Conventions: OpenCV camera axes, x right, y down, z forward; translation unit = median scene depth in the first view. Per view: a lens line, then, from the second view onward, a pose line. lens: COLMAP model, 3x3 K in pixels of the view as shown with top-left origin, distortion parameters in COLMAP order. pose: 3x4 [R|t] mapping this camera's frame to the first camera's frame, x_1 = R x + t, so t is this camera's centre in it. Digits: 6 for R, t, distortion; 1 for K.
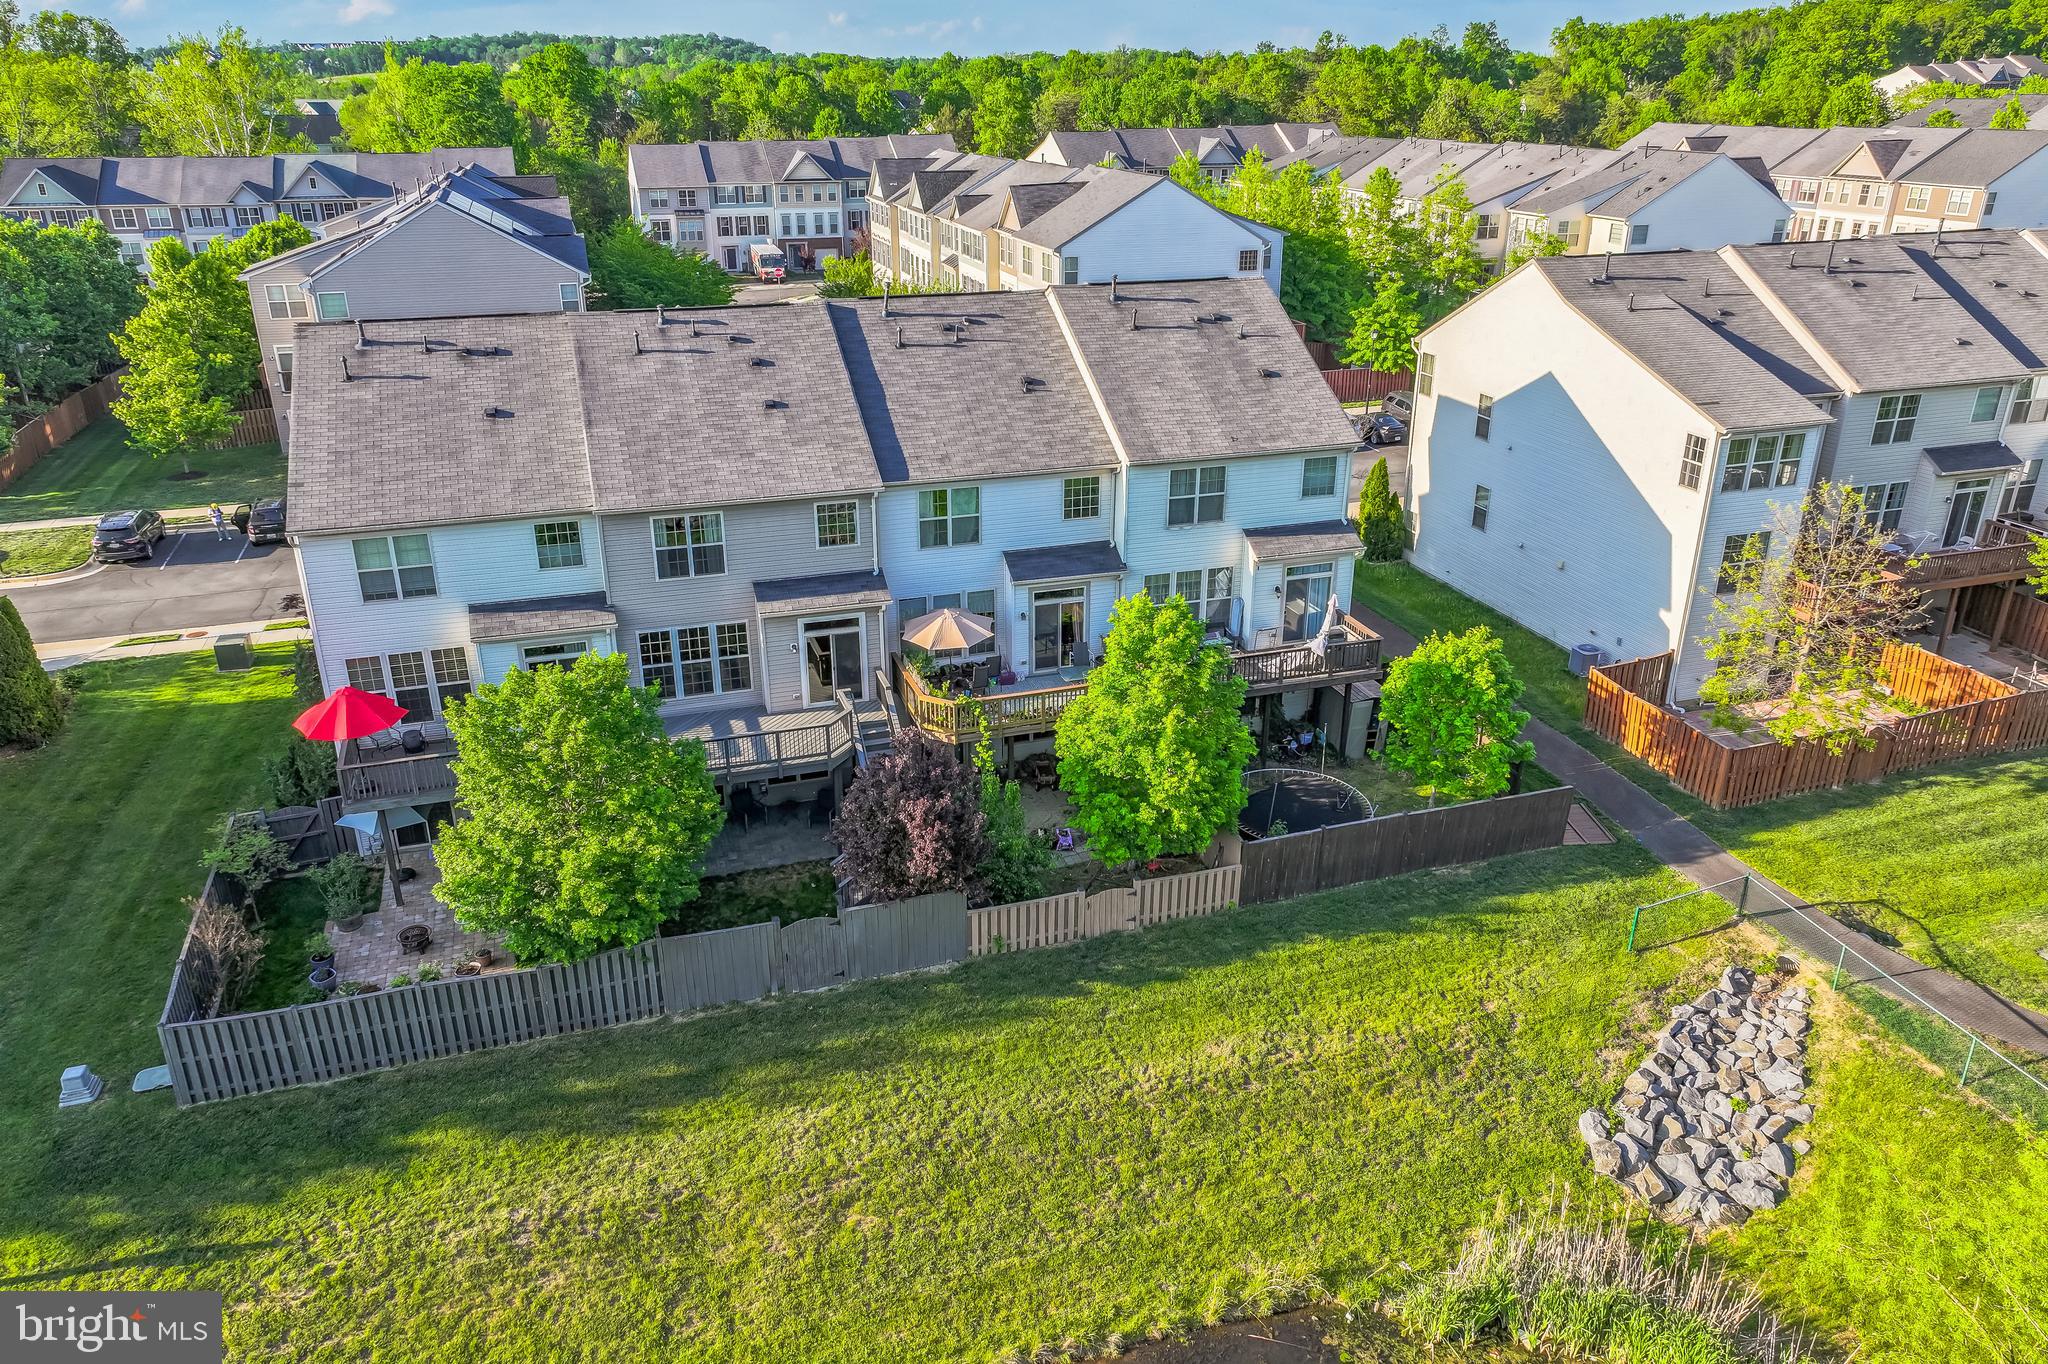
lens RADIAL K [[1433.8, 0, 1030.2], [0, 1433.8, 680.0], [0, 0, 1]] dist [-0.002911, 0.016068]
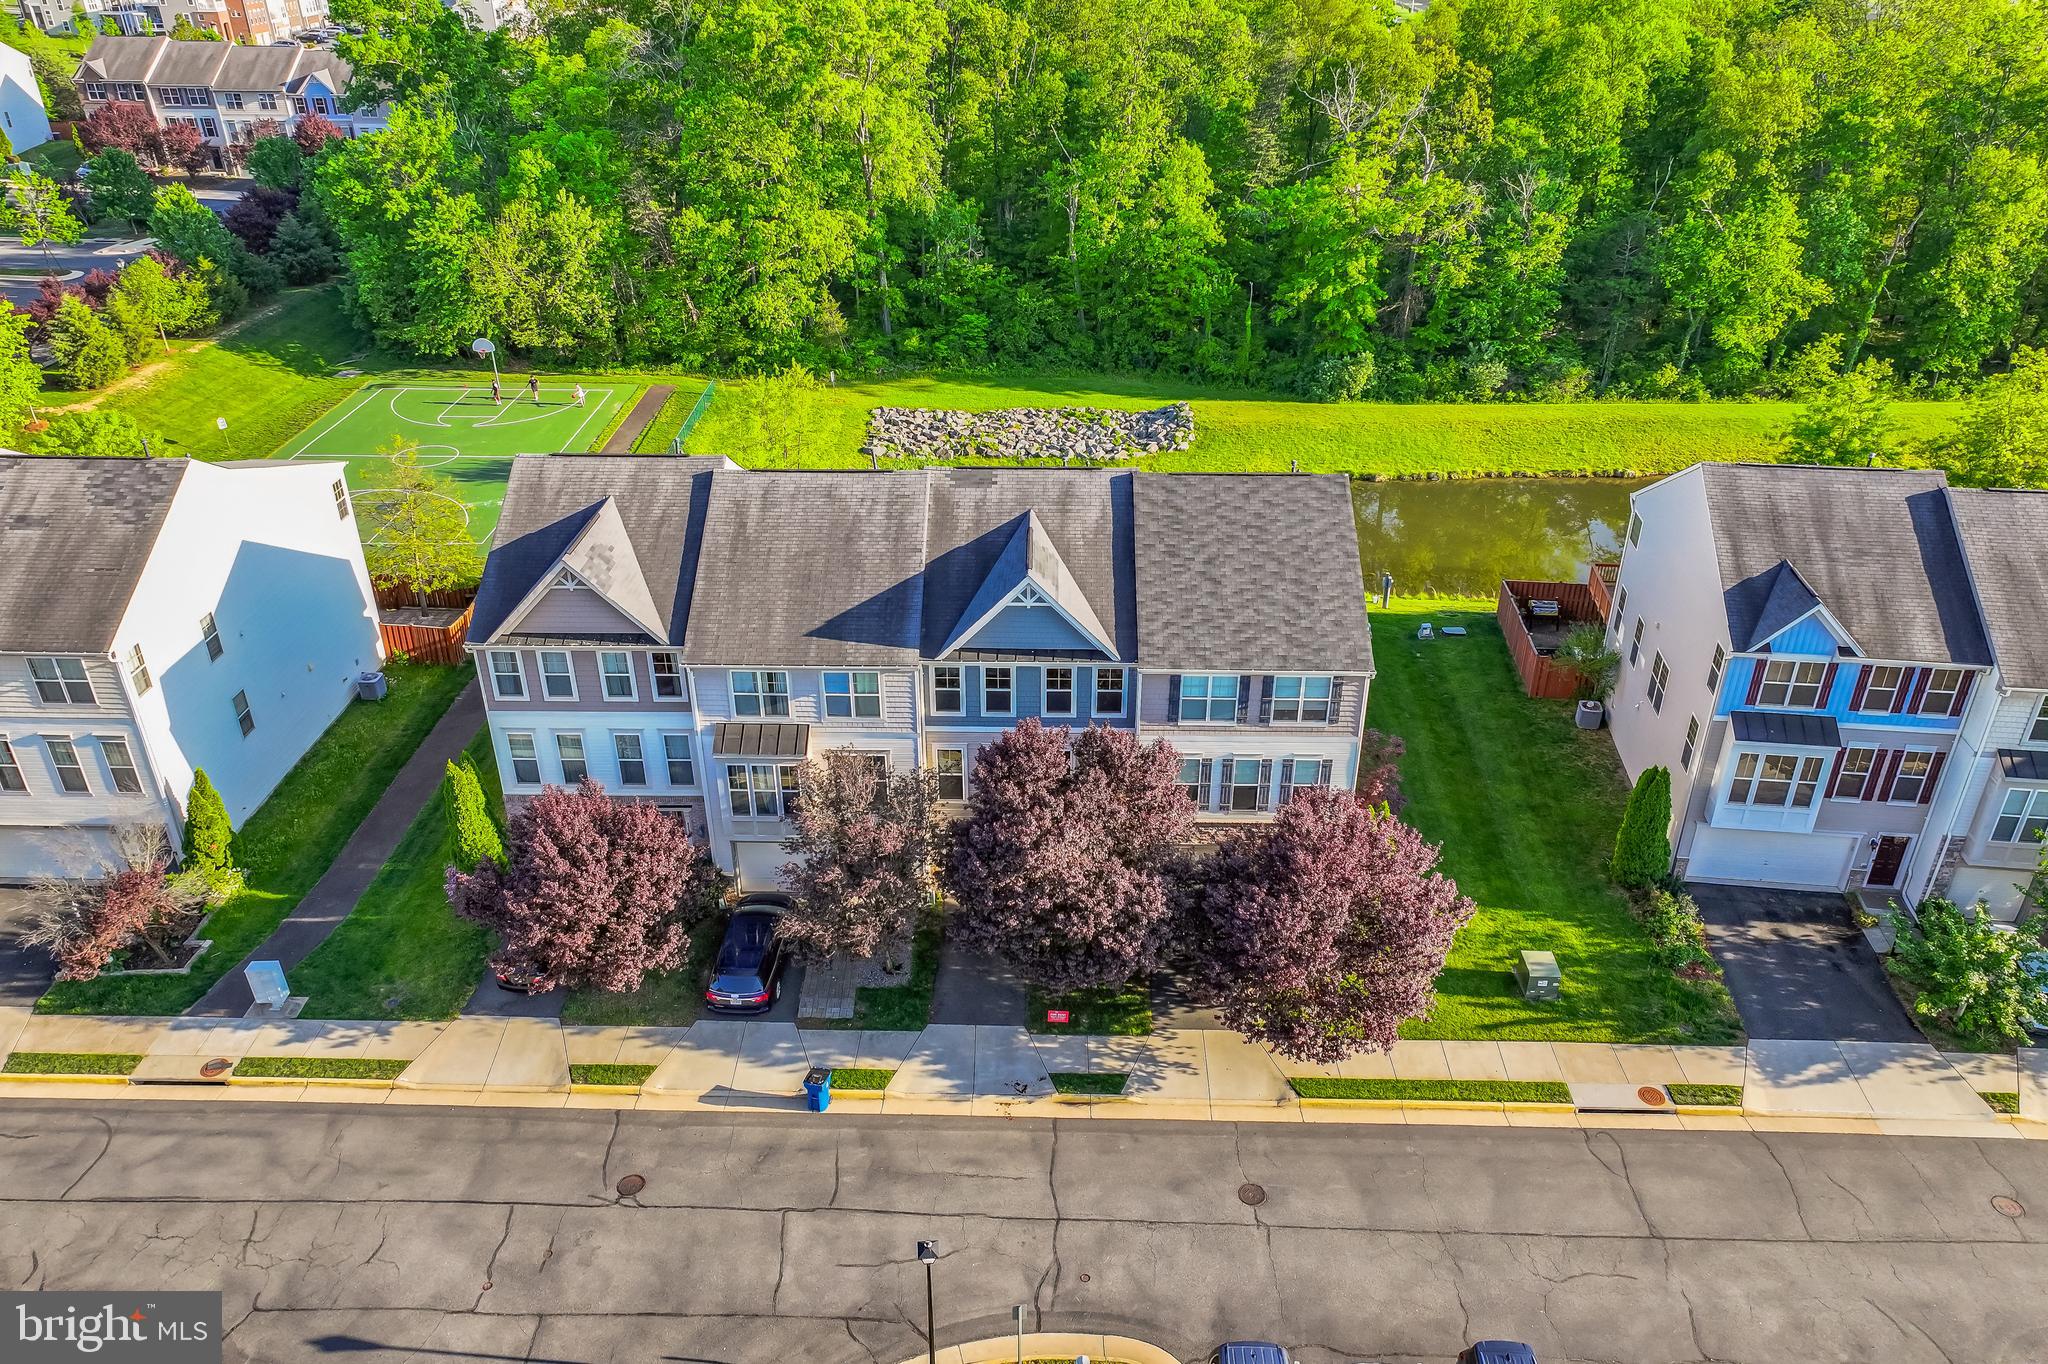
lens RADIAL K [[1433.8, 0, 1029.2], [0, 1433.8, 683.0], [0, 0, 1]] dist [-0.002911, 0.016068]
pose [[-0.943041, -0.158870, 0.292289, -0.636058], [0.131866, 0.628124, 0.766859, -1.111999], [-0.305425, 0.761723, -0.571397, 1.912146]]
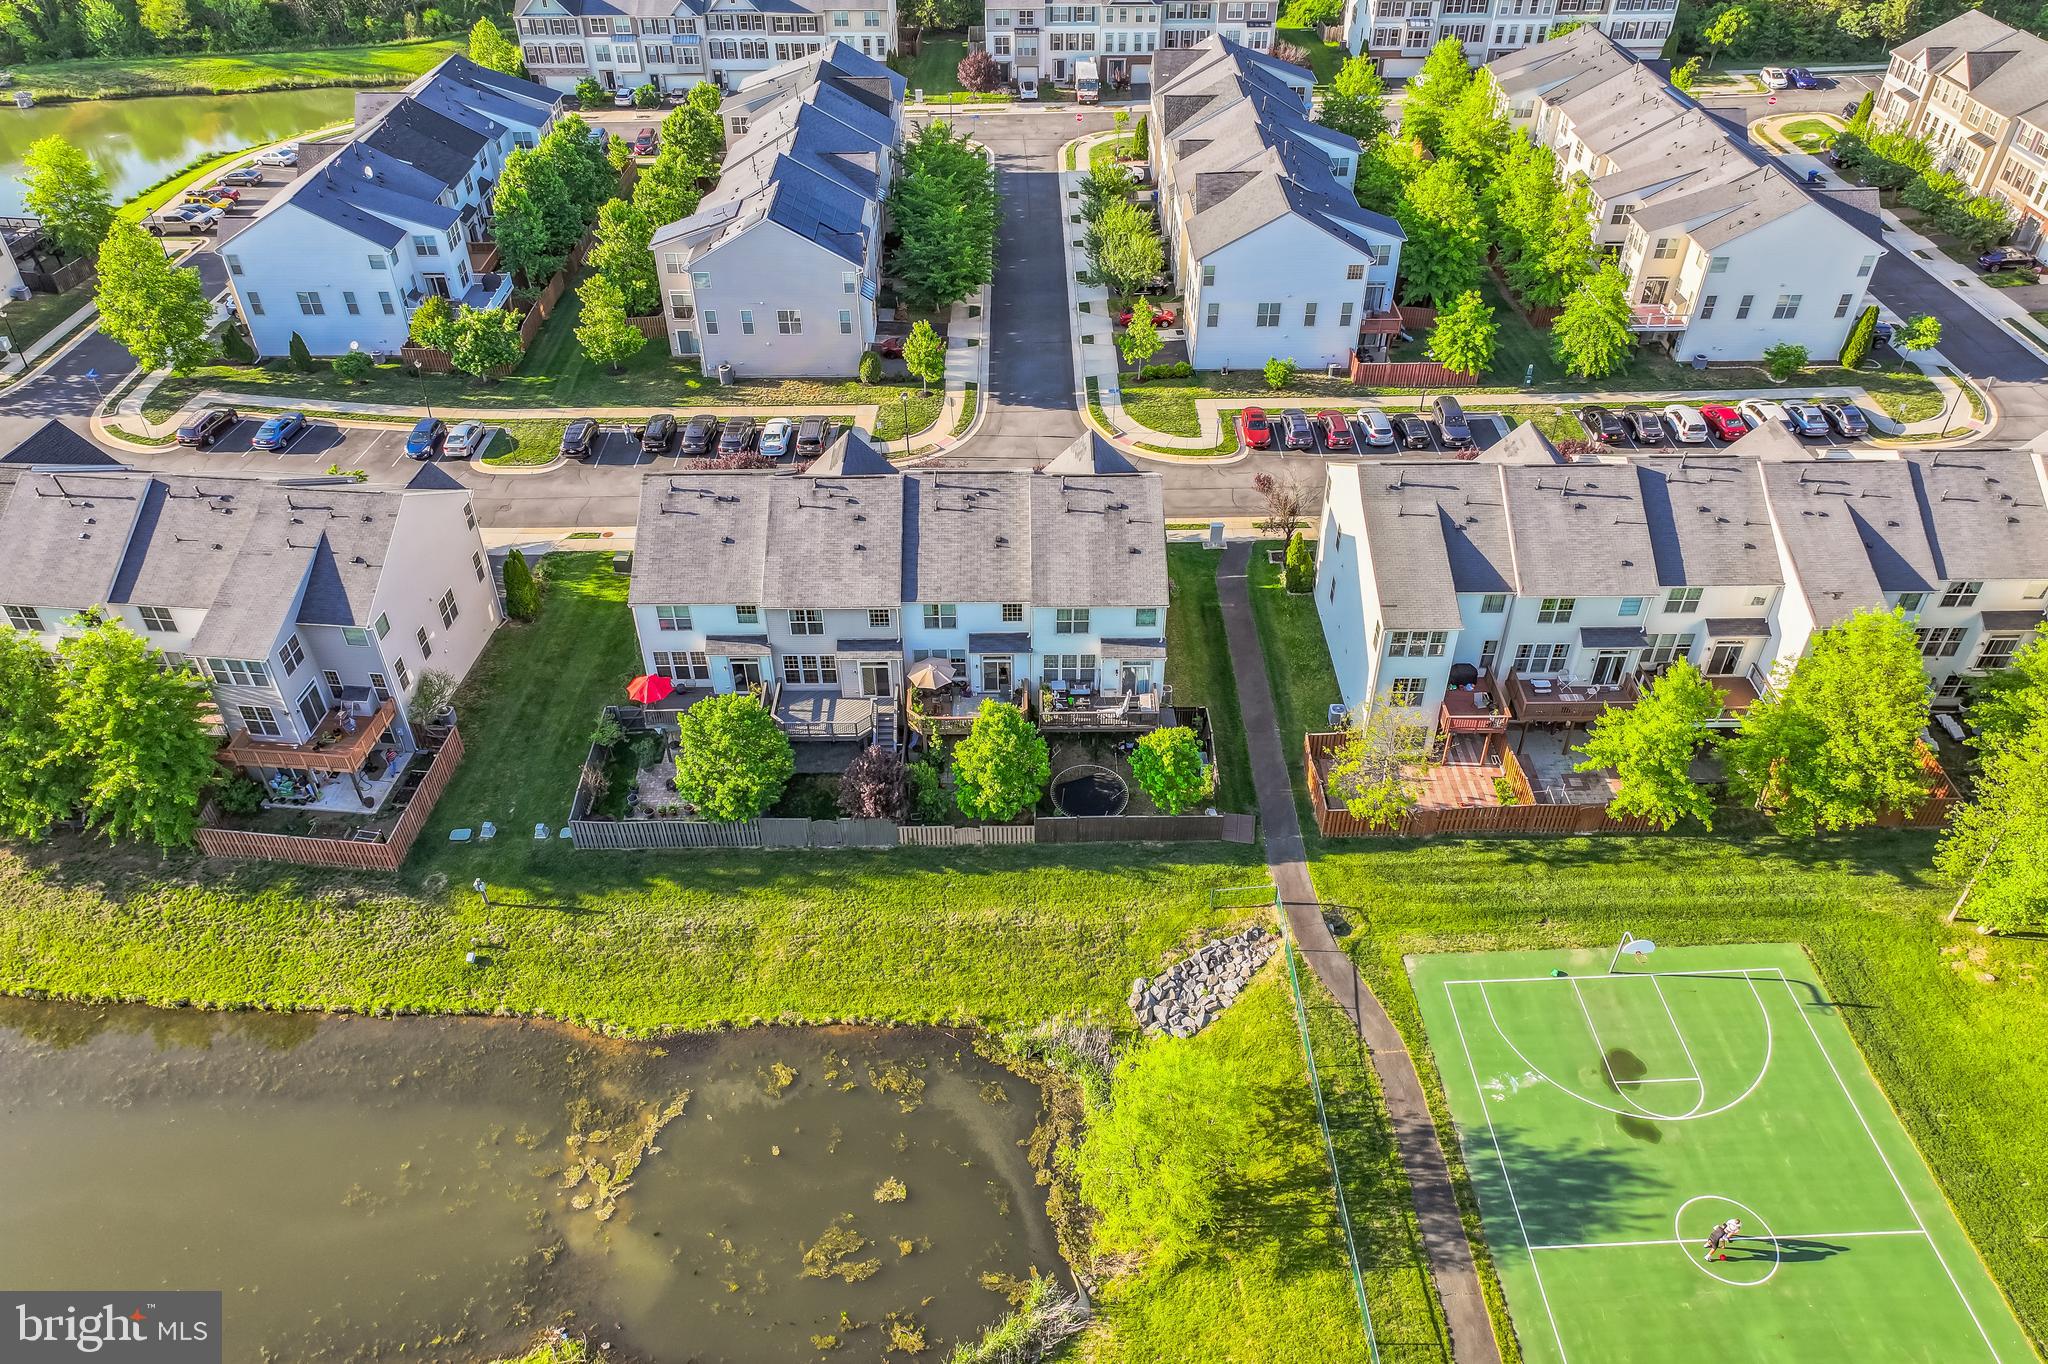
lens RADIAL K [[1433.8, 0, 1036.5], [0, 1433.8, 672.7], [0, 0, 1]] dist [-0.002911, 0.016068]
pose [[0.953604, 0.188074, -0.235090, 0.545460], [-0.118224, 0.952071, 0.282107, -0.610965], [0.276879, -0.241225, 0.930133, -0.797668]]
